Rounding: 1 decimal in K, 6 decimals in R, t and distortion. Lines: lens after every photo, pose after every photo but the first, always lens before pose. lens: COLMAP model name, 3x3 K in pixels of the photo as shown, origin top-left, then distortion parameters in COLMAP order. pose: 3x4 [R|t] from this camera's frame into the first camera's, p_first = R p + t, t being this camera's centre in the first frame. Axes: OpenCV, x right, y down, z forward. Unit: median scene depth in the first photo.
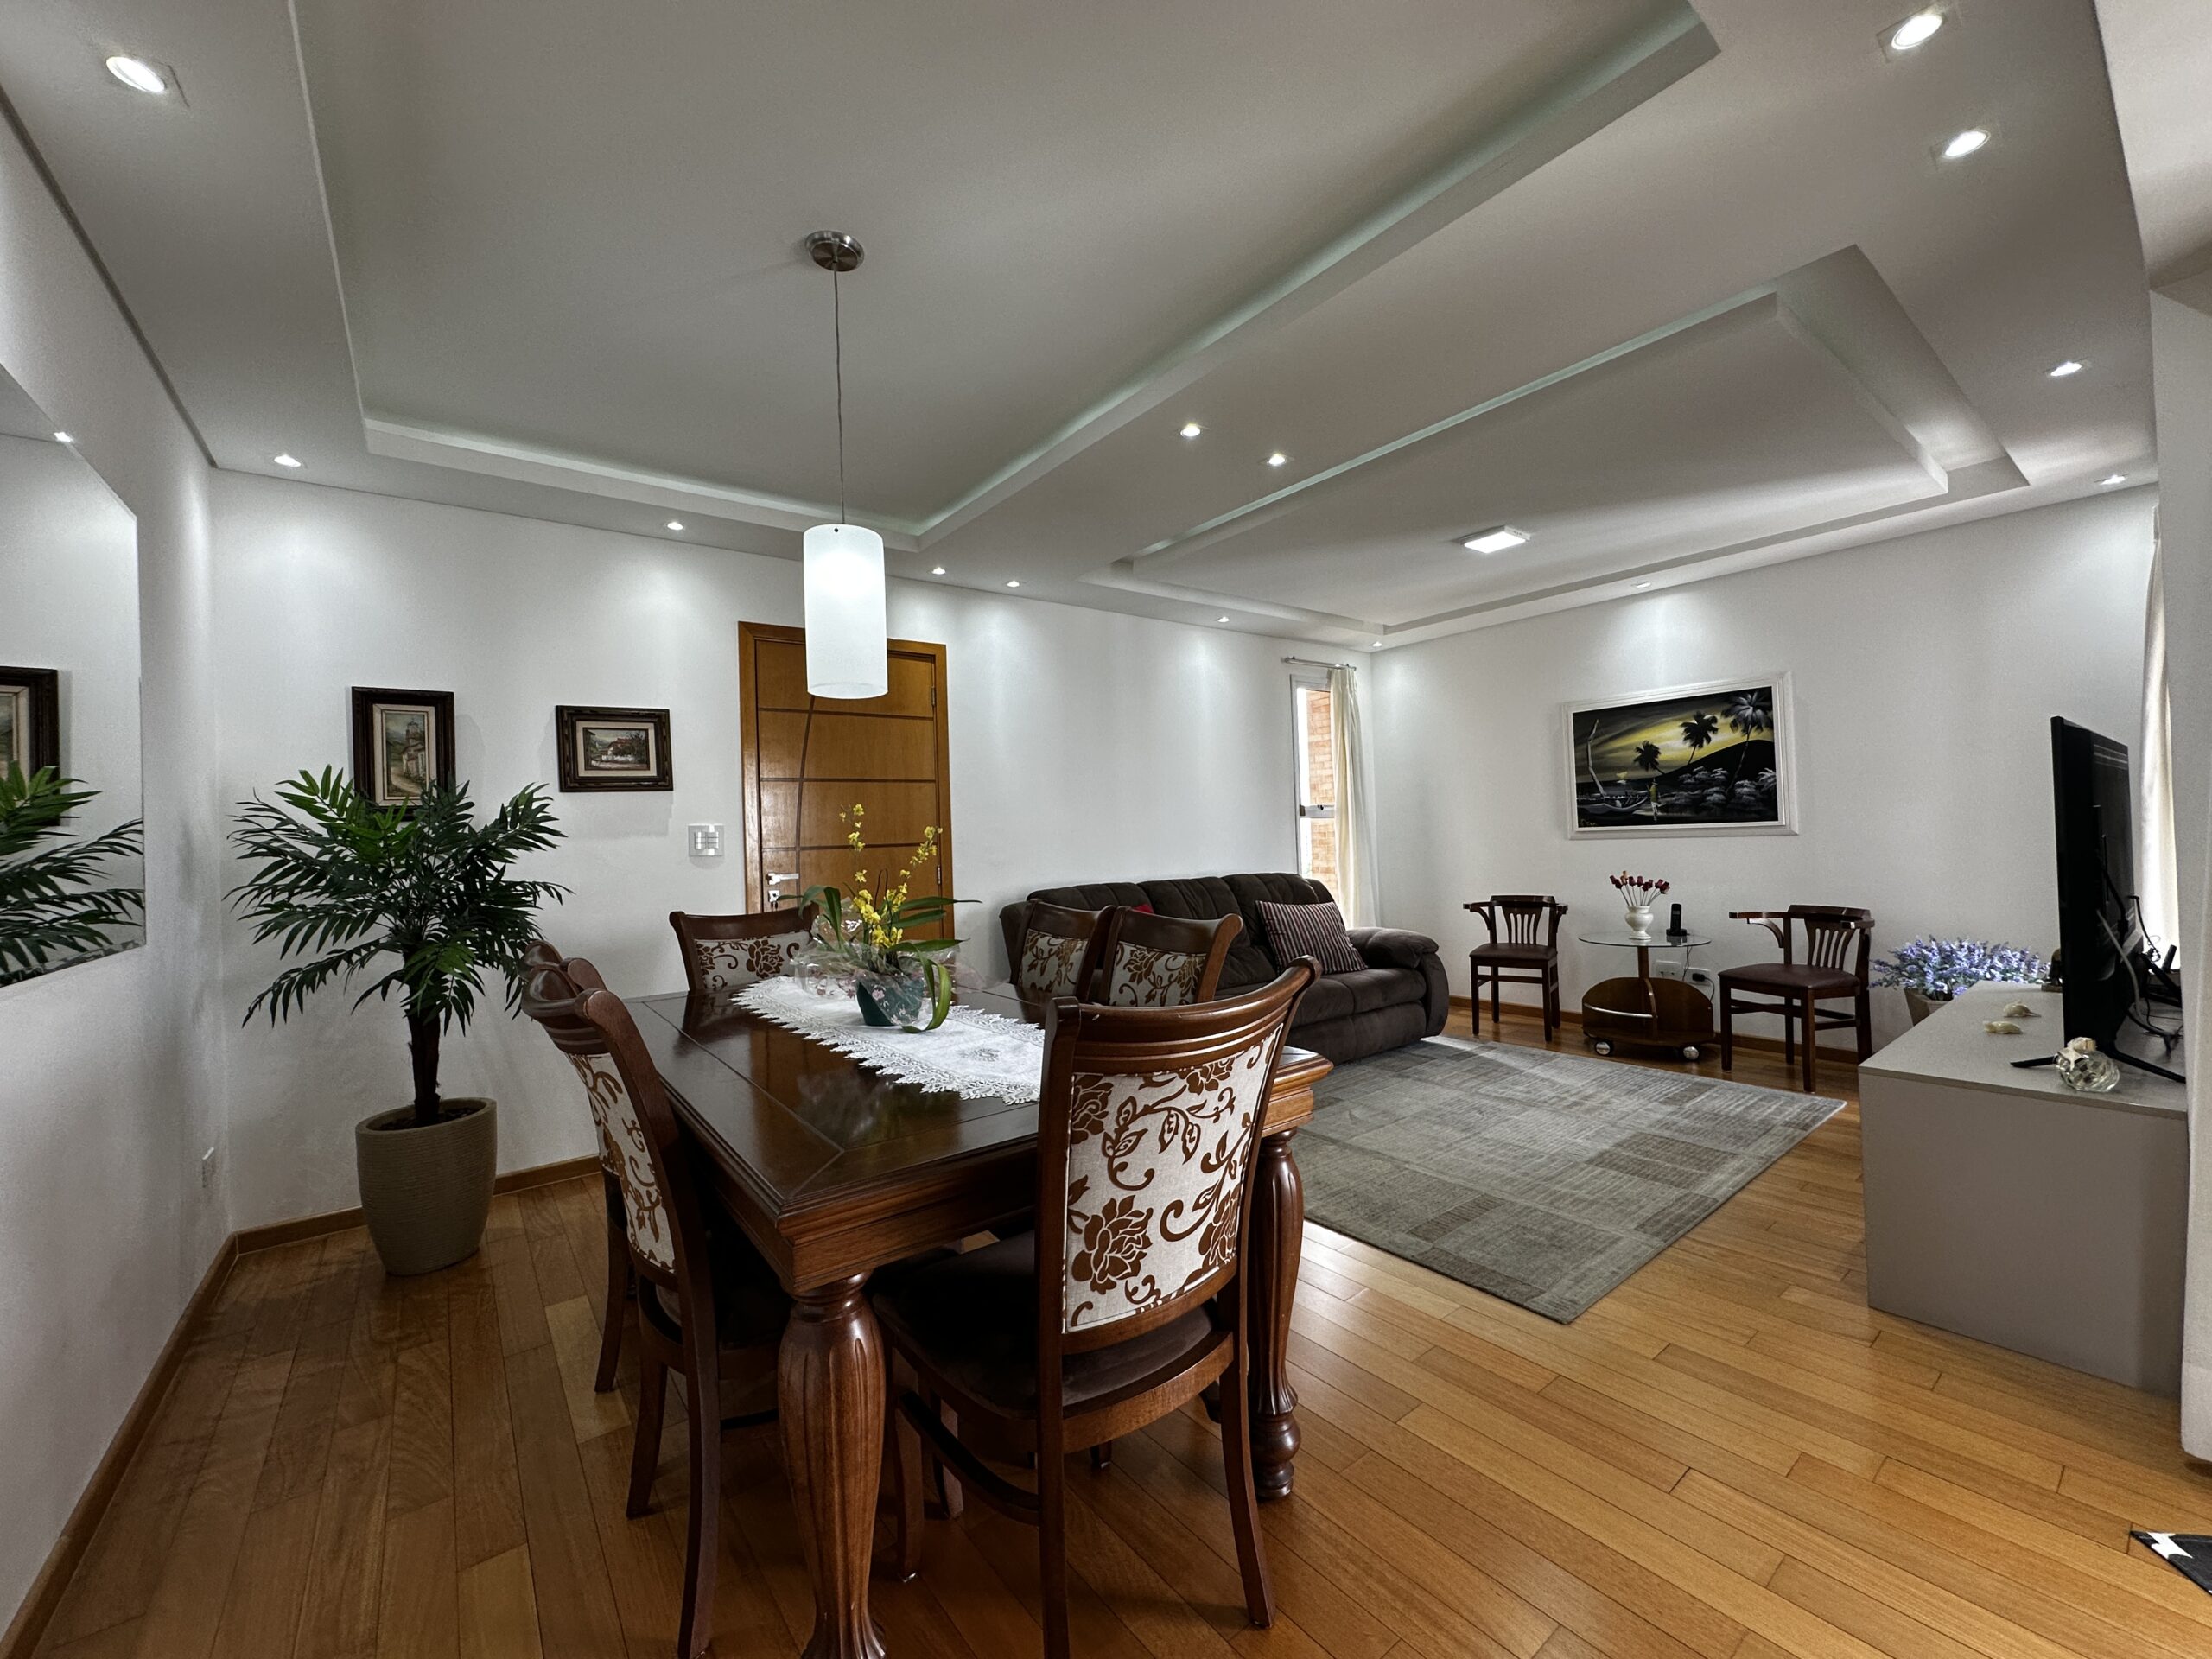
lens RADIAL K [[879.4, 0, 1108.2], [0, 879.4, 827.7], [0, 0, 1]] dist [-0.003345, 0.000341]
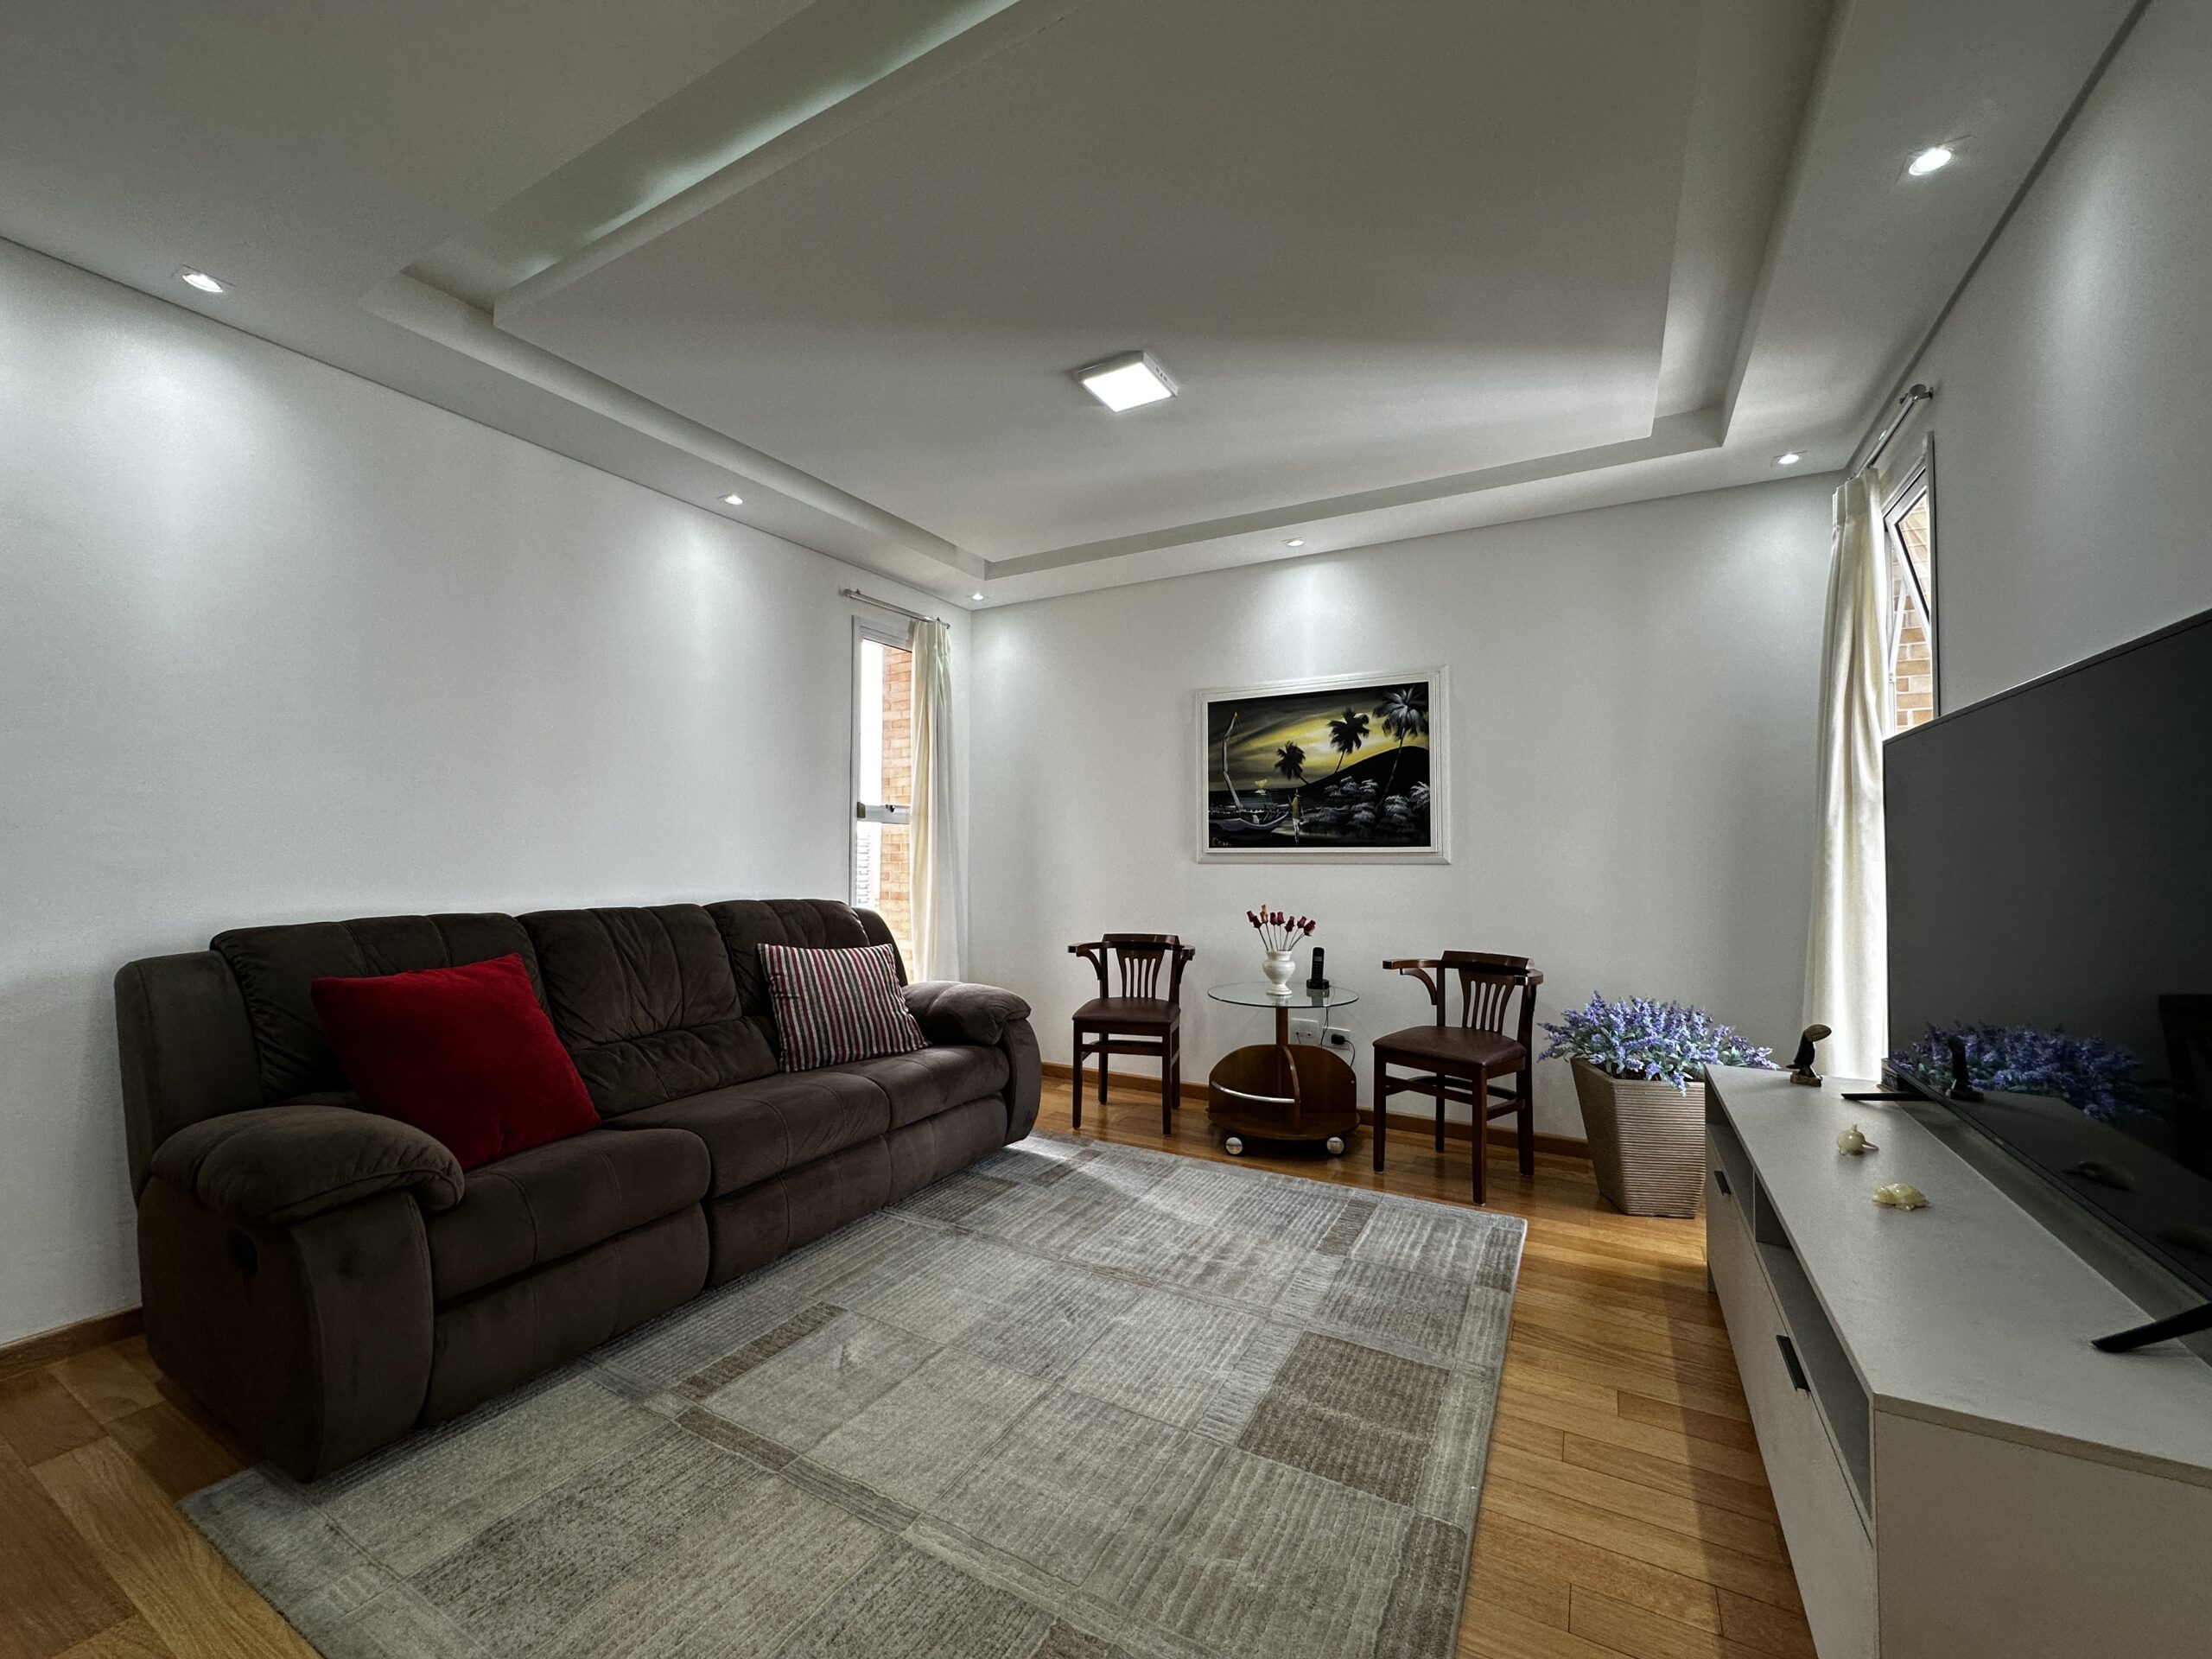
lens RADIAL K [[879.4, 0, 1102.9], [0, 879.4, 825.5], [0, 0, 1]] dist [-0.003345, 0.000341]
pose [[0.919332, 0.049431, 0.390366, 0.172392], [-0.038122, 0.998600, -0.036671, 0.014804], [-0.391632, 0.018832, 0.919929, 0.385827]]
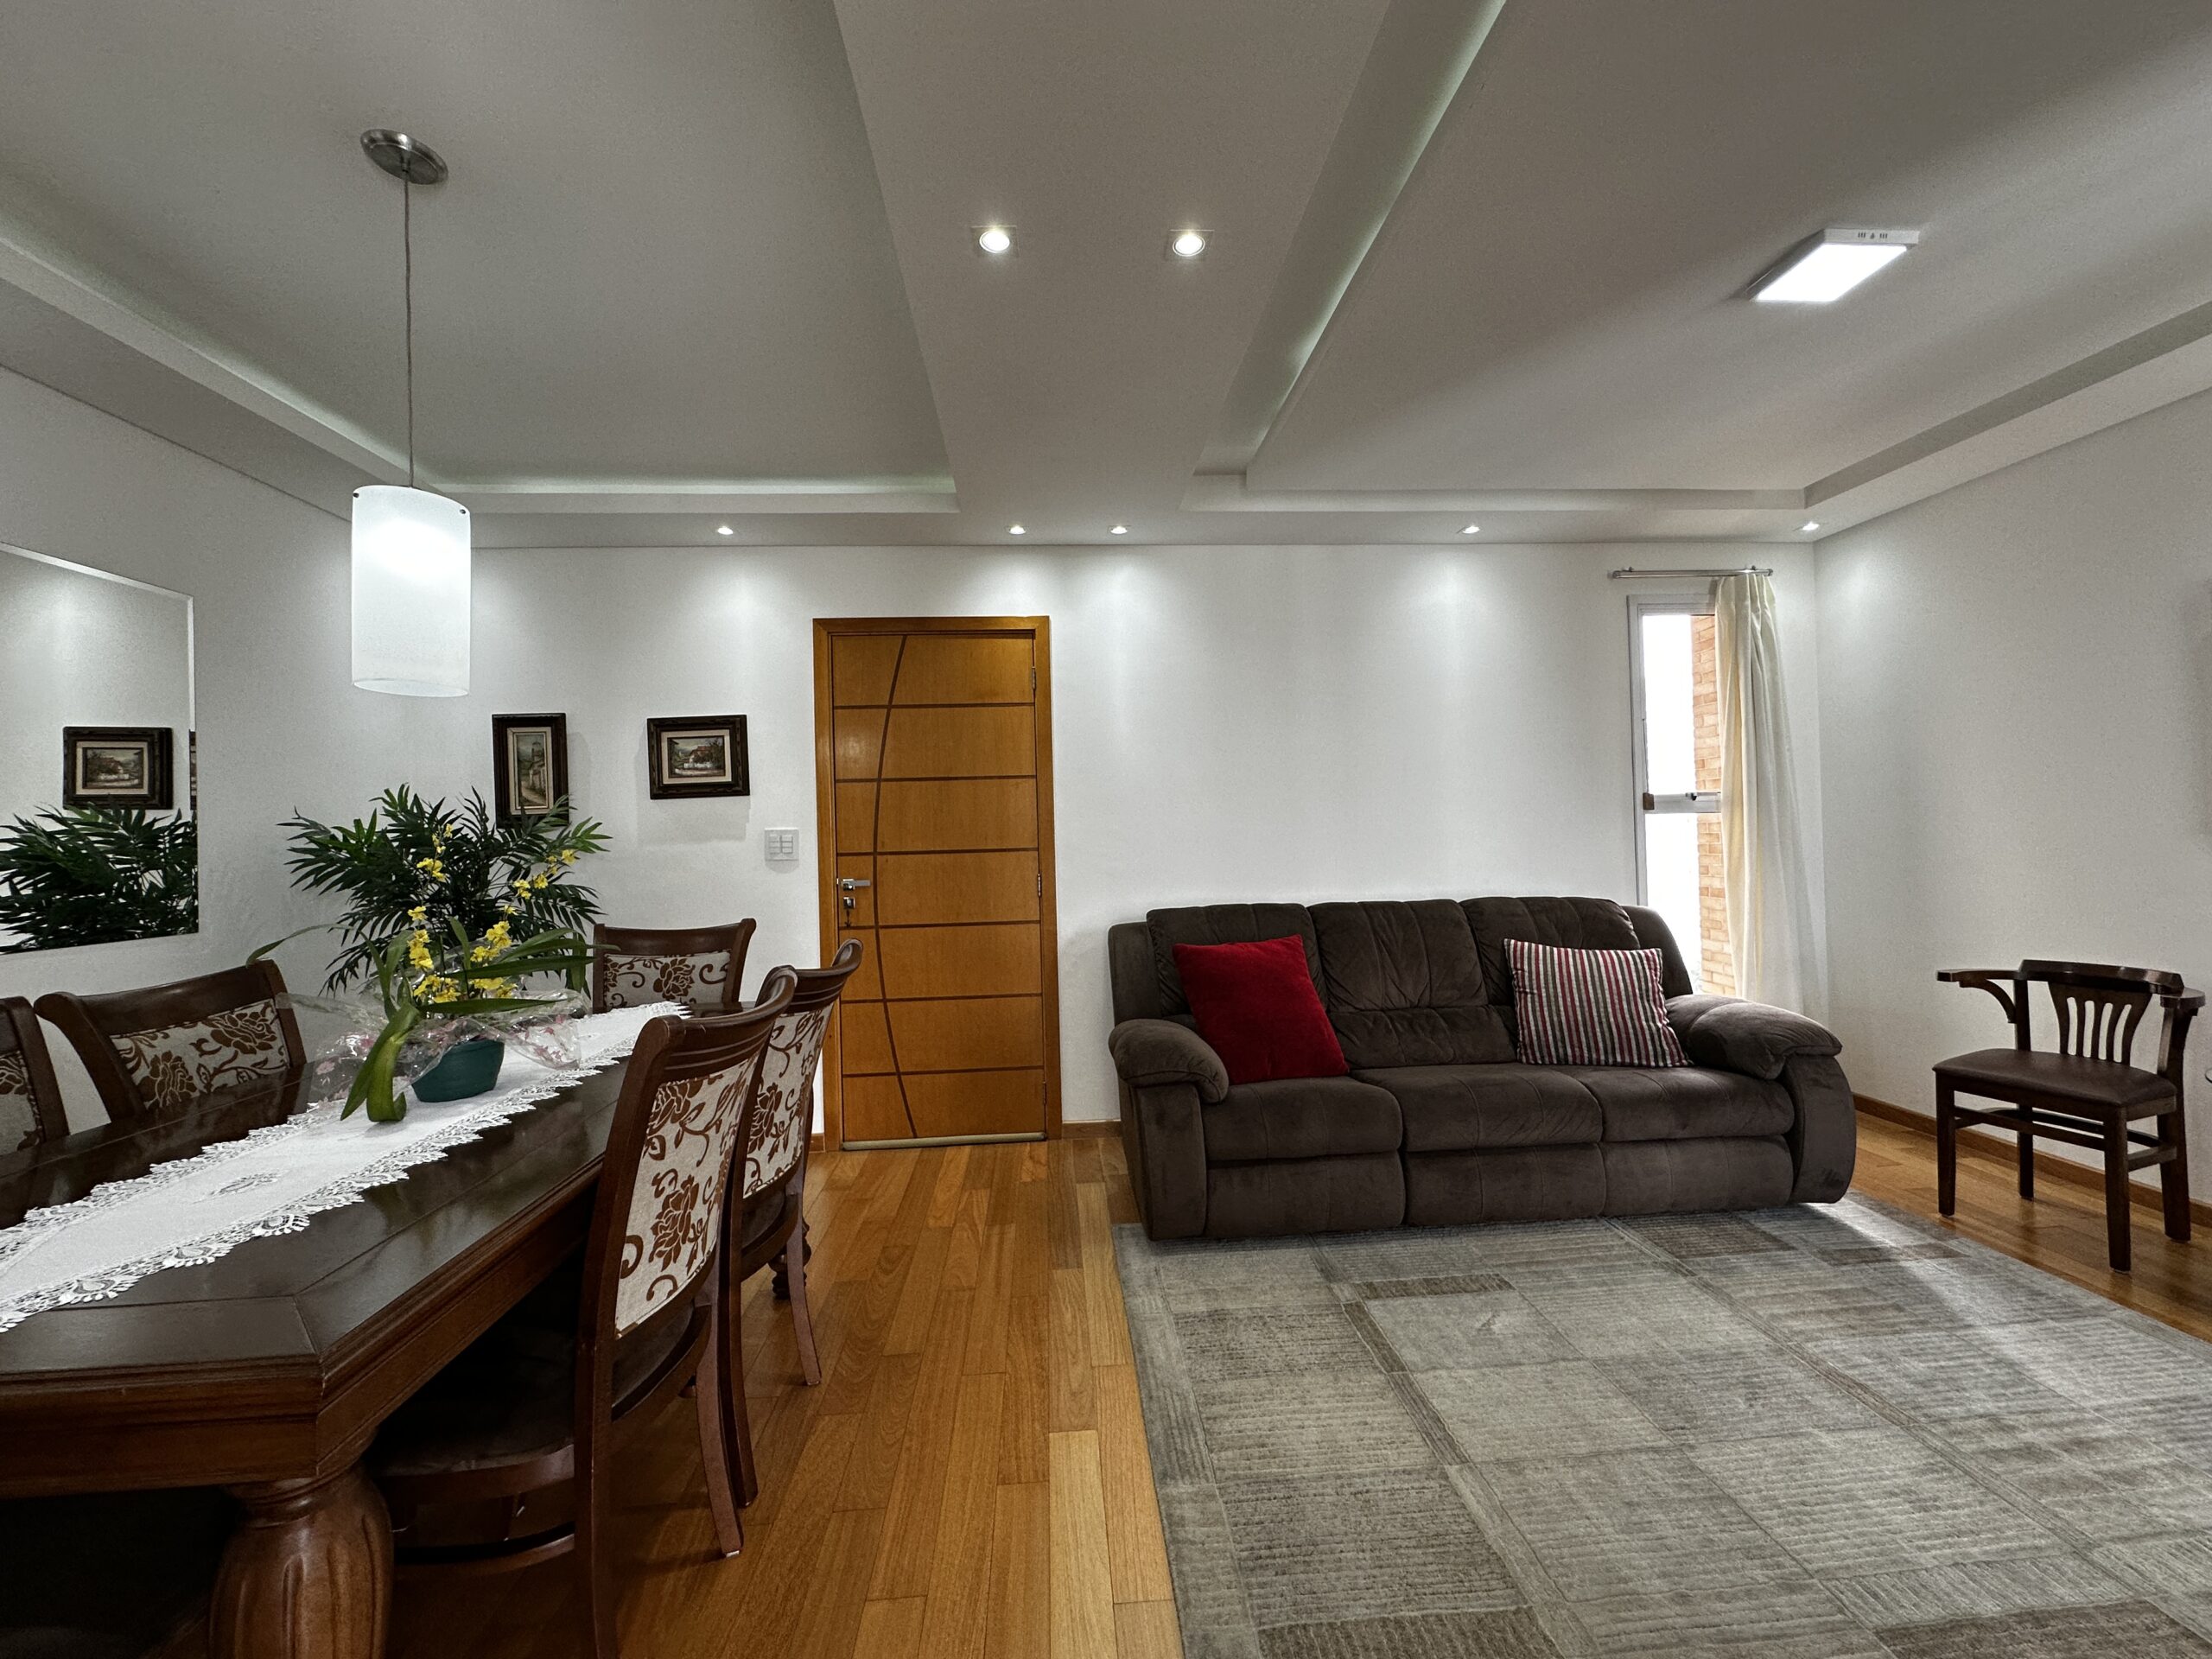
lens RADIAL K [[879.4, 0, 1110.0], [0, 879.4, 827.7], [0, 0, 1]] dist [-0.003345, 0.000341]
pose [[0.834302, 0.007781, -0.551253, 0.340658], [0.002771, 0.999829, 0.018307, -0.018473], [0.551301, -0.016801, 0.834137, 0.321681]]
